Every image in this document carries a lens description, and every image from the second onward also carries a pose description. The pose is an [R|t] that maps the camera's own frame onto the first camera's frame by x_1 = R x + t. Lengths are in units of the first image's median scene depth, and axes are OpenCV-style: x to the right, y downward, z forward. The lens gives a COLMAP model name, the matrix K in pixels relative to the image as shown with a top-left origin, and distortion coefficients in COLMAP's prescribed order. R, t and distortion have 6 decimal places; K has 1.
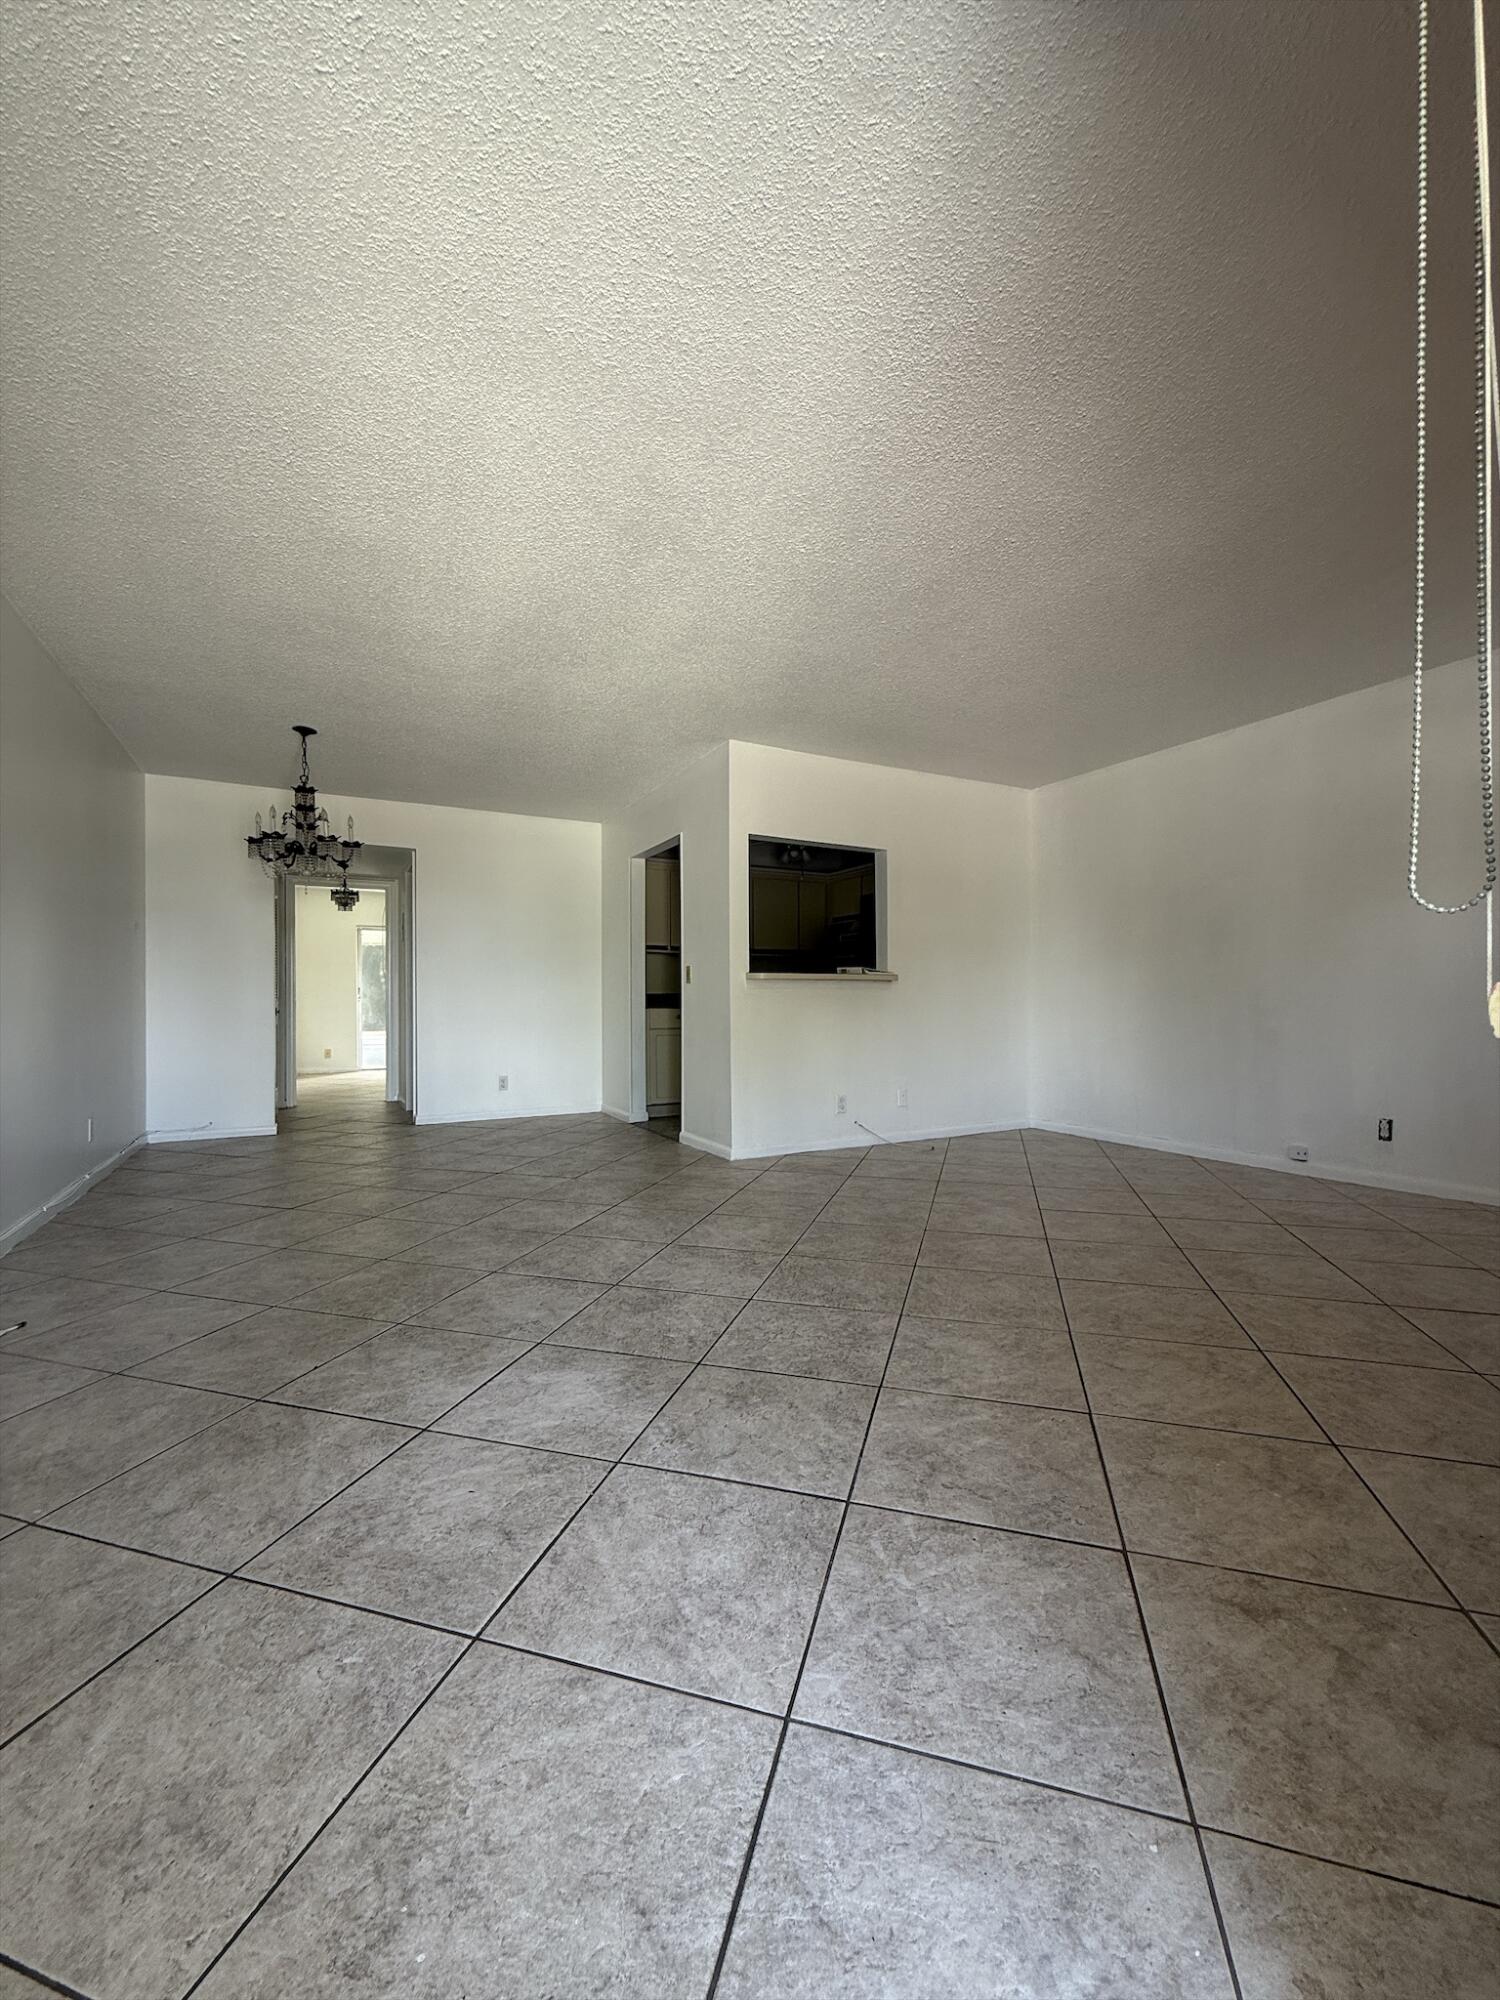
lens RADIAL K [[796.5, 0, 757.7], [0, 796.5, 1005.2], [0, 0, 1]] dist [0.000272, 0.000015]
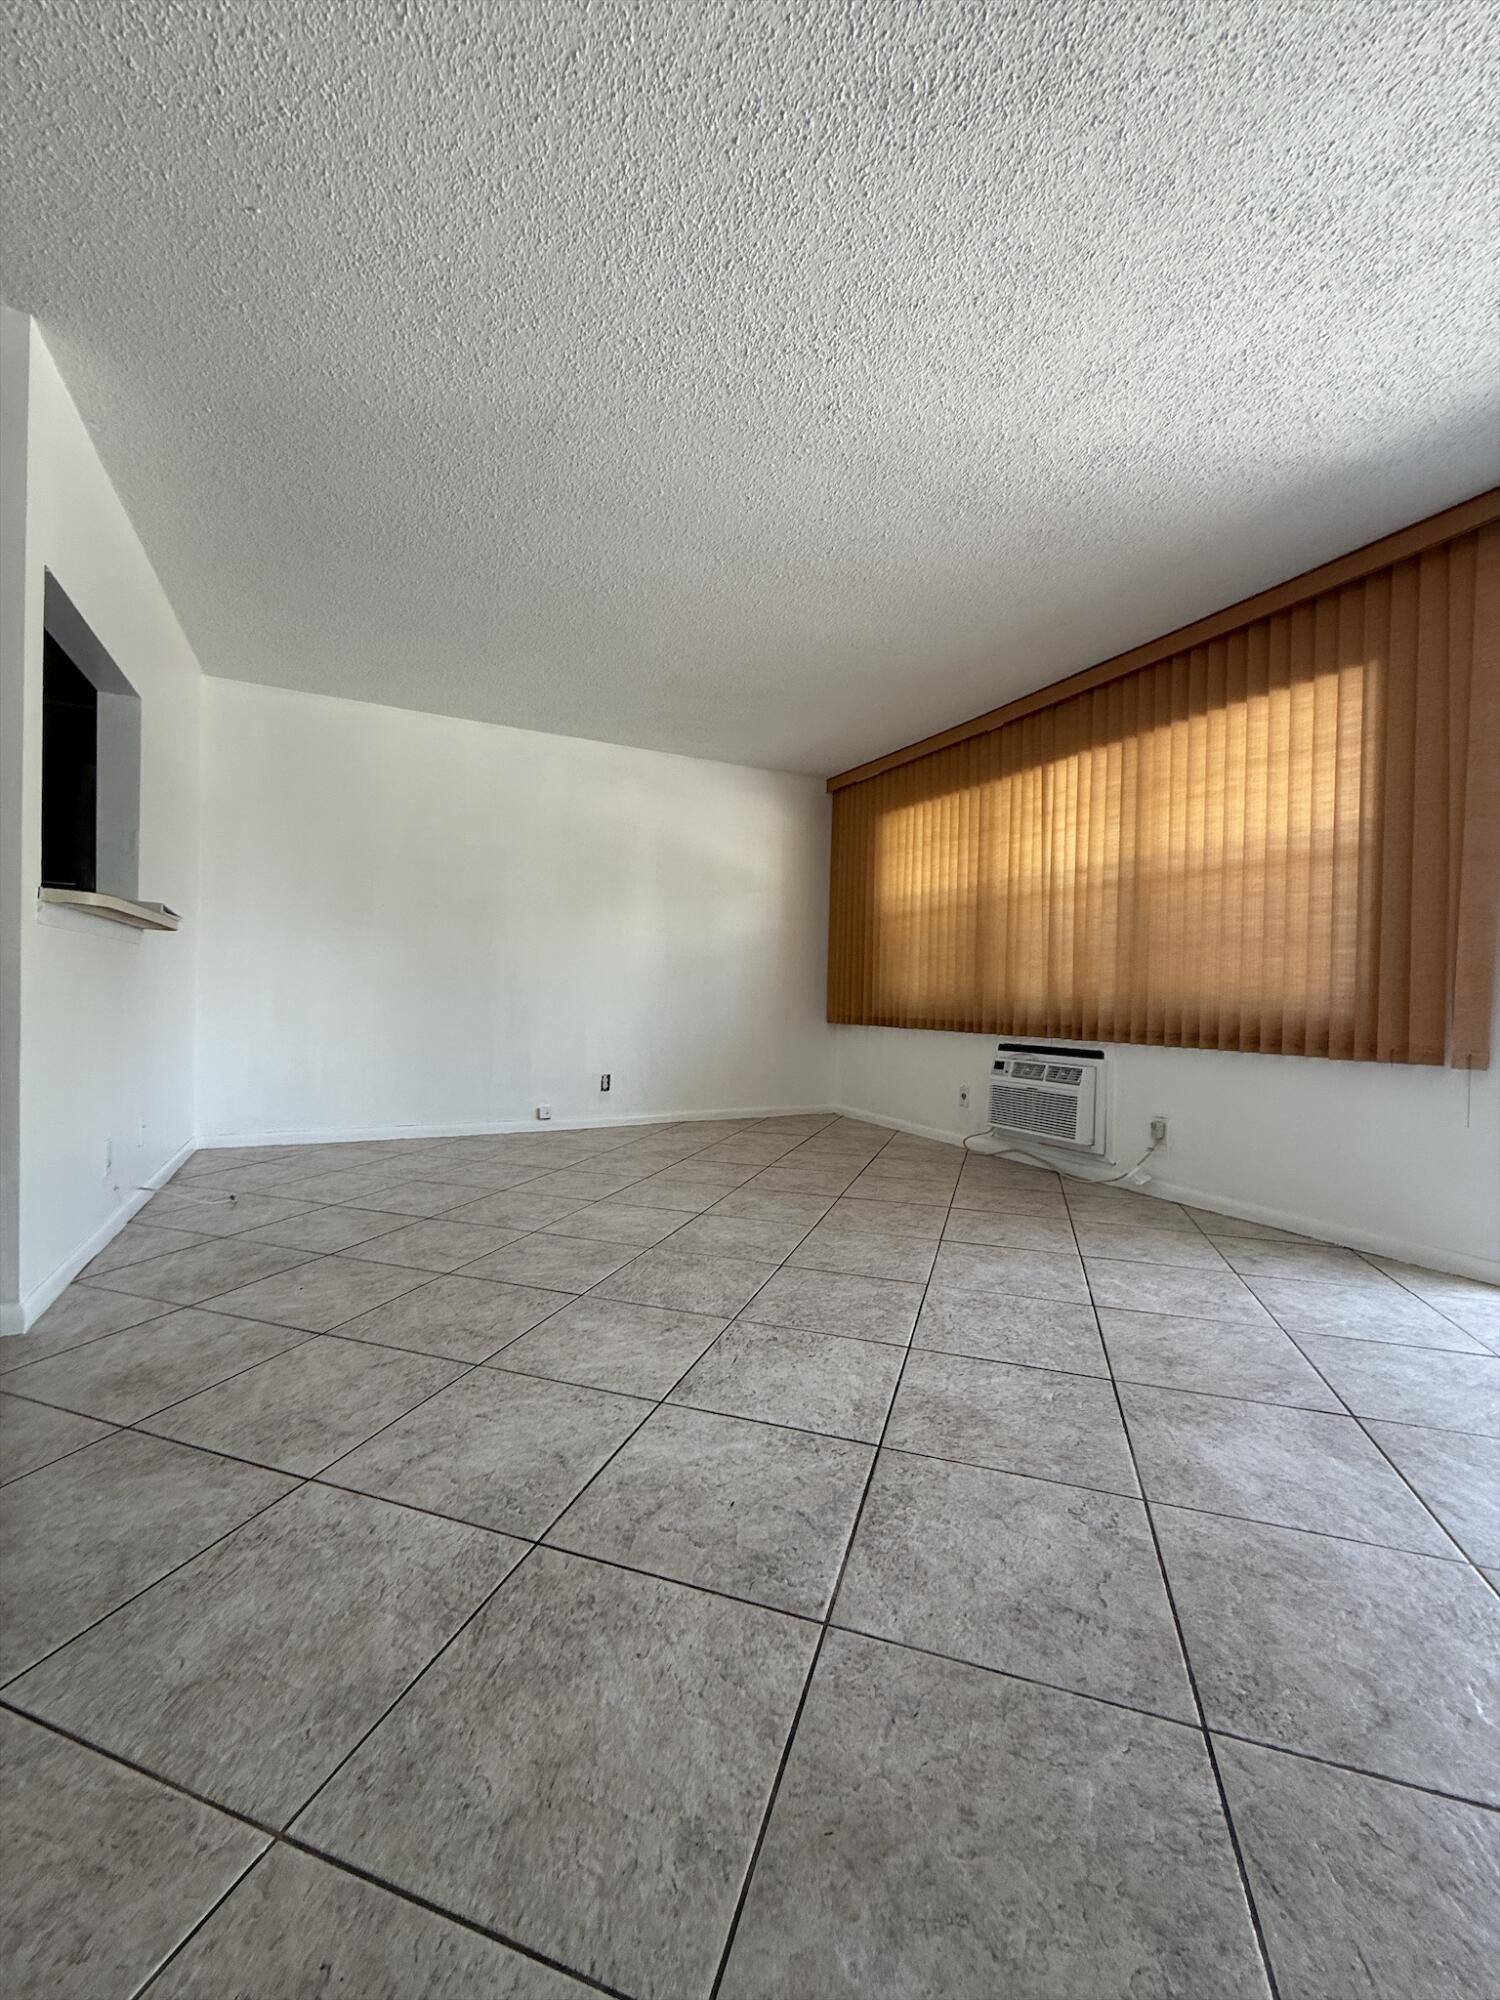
lens RADIAL K [[796.5, 0, 757.7], [0, 796.5, 1005.2], [0, 0, 1]] dist [0.000272, 0.000015]
pose [[0.027326, -0.002470, 0.999624, -0.851172], [-0.021951, 0.999754, 0.003070, 0.034625], [-0.999386, -0.022027, 0.027265, 1.211558]]
